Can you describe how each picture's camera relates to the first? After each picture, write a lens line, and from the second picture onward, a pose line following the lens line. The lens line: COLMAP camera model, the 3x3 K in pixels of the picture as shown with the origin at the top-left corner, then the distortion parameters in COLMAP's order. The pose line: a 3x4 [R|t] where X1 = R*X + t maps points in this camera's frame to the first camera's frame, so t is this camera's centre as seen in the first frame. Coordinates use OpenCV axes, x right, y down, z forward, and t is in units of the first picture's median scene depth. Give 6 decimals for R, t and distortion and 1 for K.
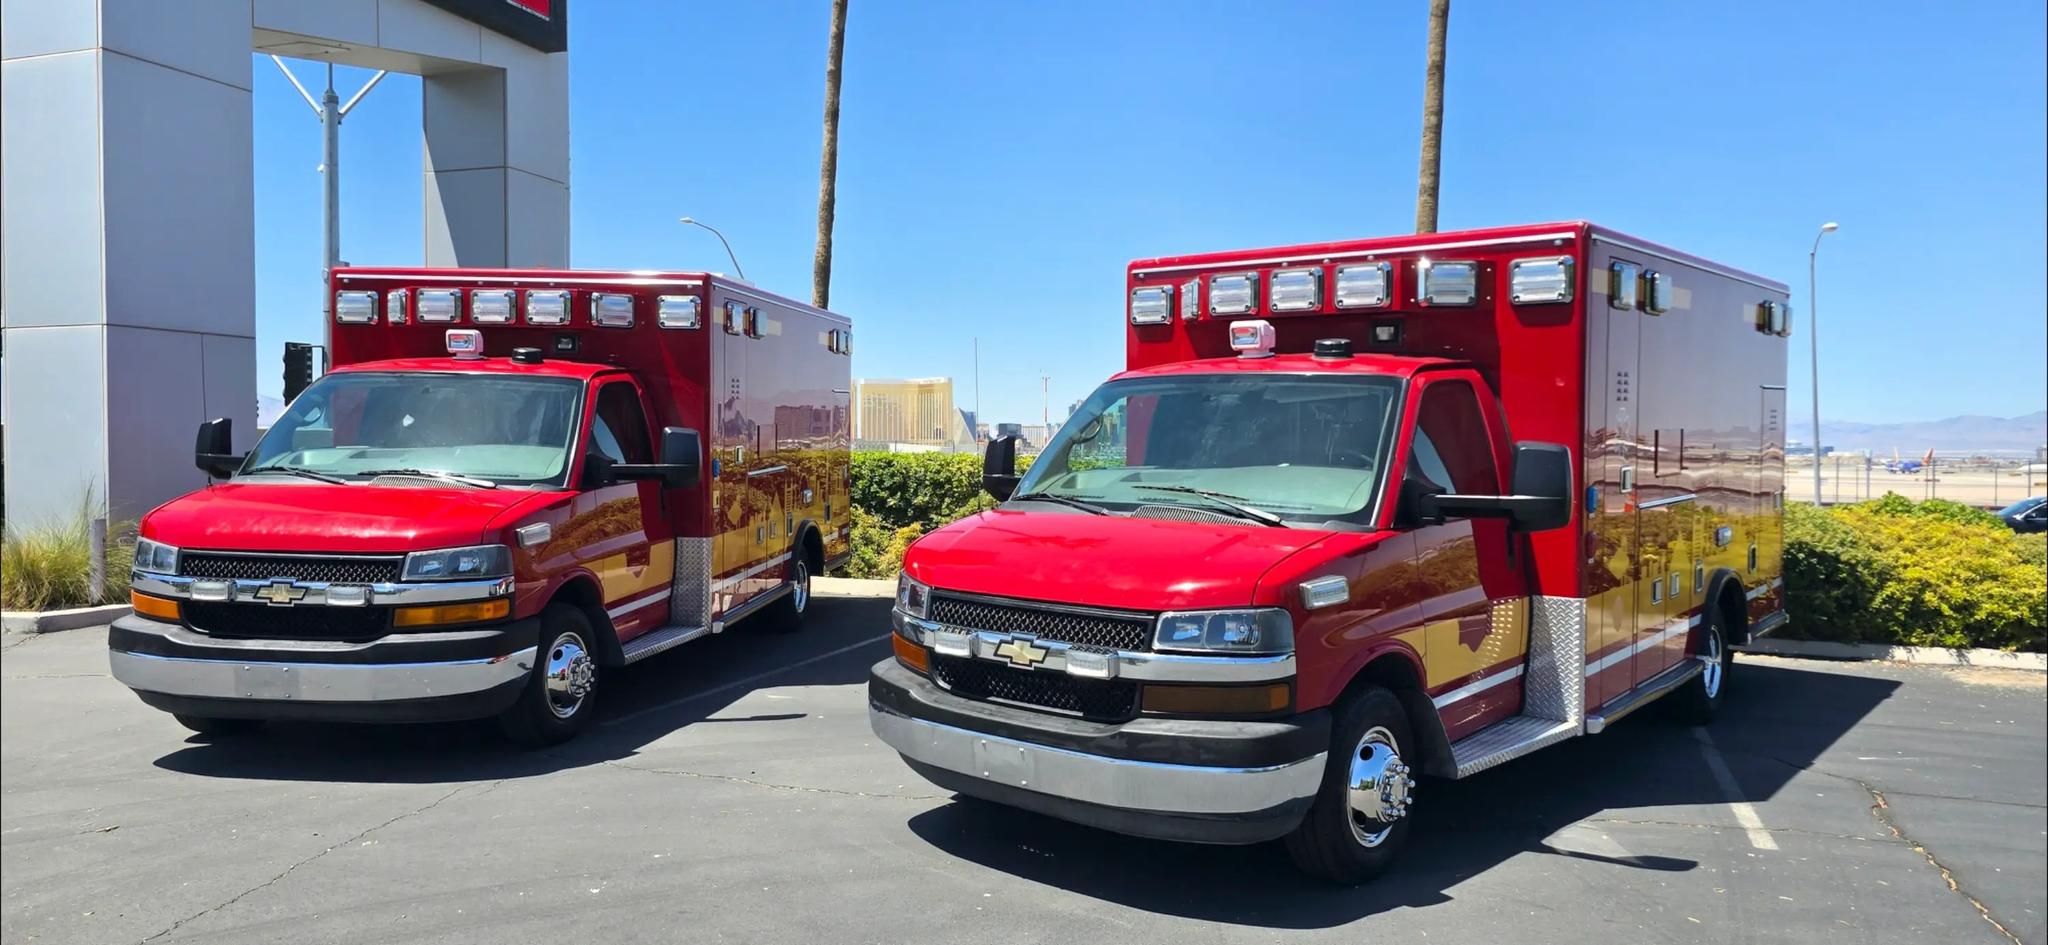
lens RADIAL K [[1327.1, 0, 1024.0], [0, 1327.1, 472.5], [0, 0, 1]] dist [0.091982, -0.000469]
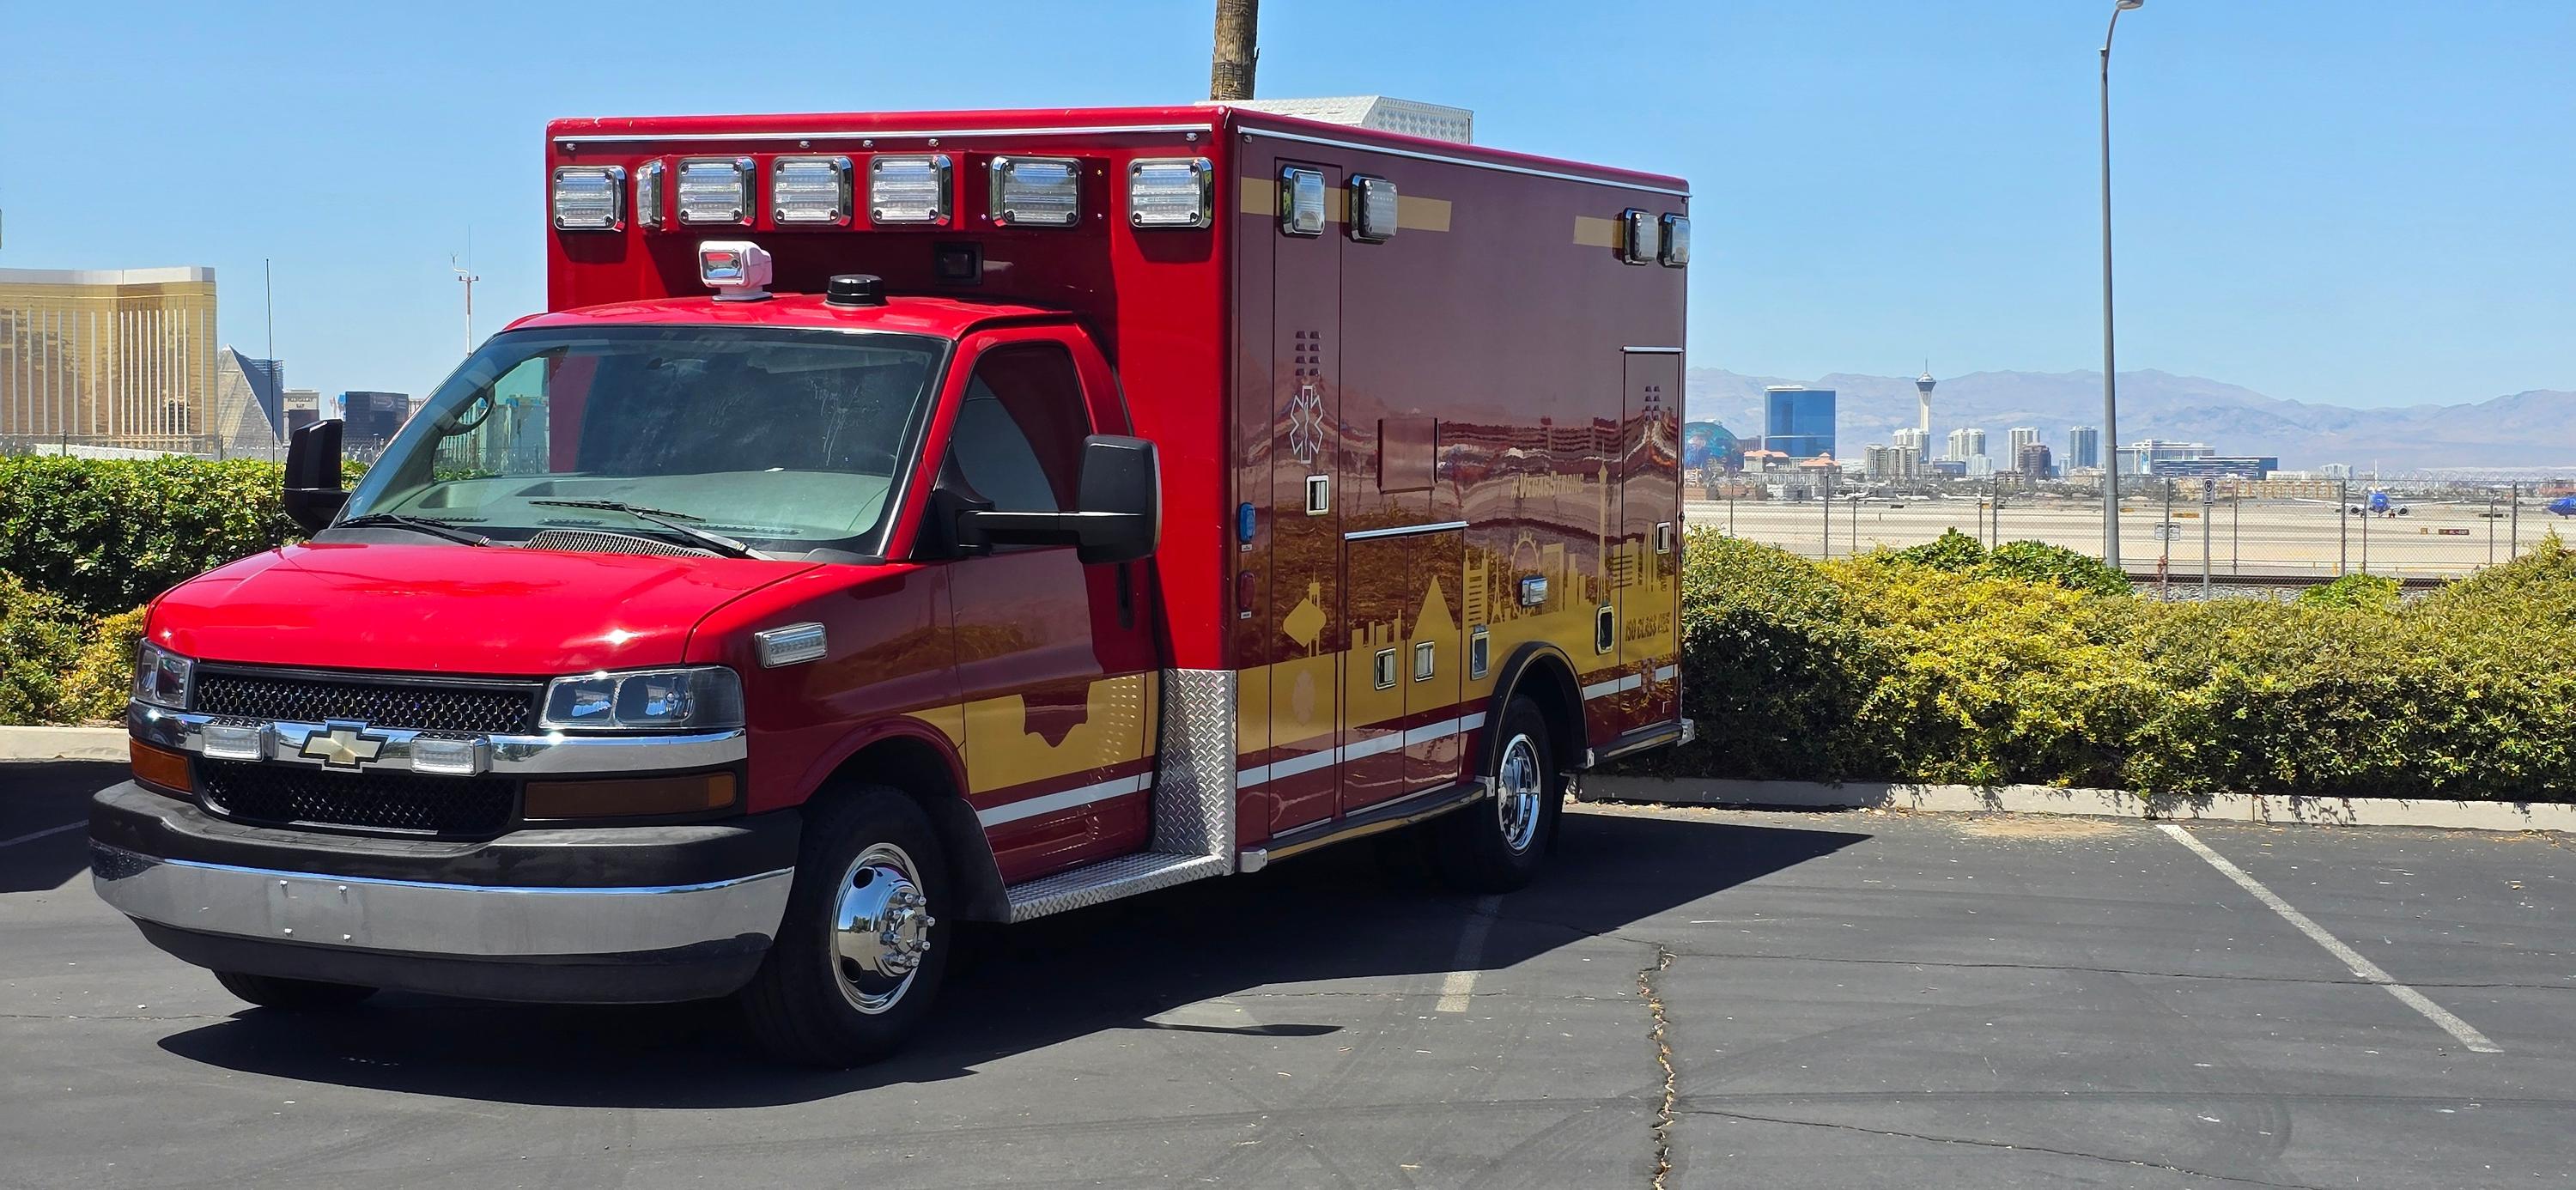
lens RADIAL K [[3319.3, 0, 1290.0], [0, 3319.3, 563.1], [0, 0, 1]] dist [0.192438, -0.562191]
pose [[0.967709, -0.006691, 0.251980, 0.027081], [0.003386, 0.999903, 0.013547, 0.017620], [-0.252046, -0.012256, 0.967638, -0.596034]]
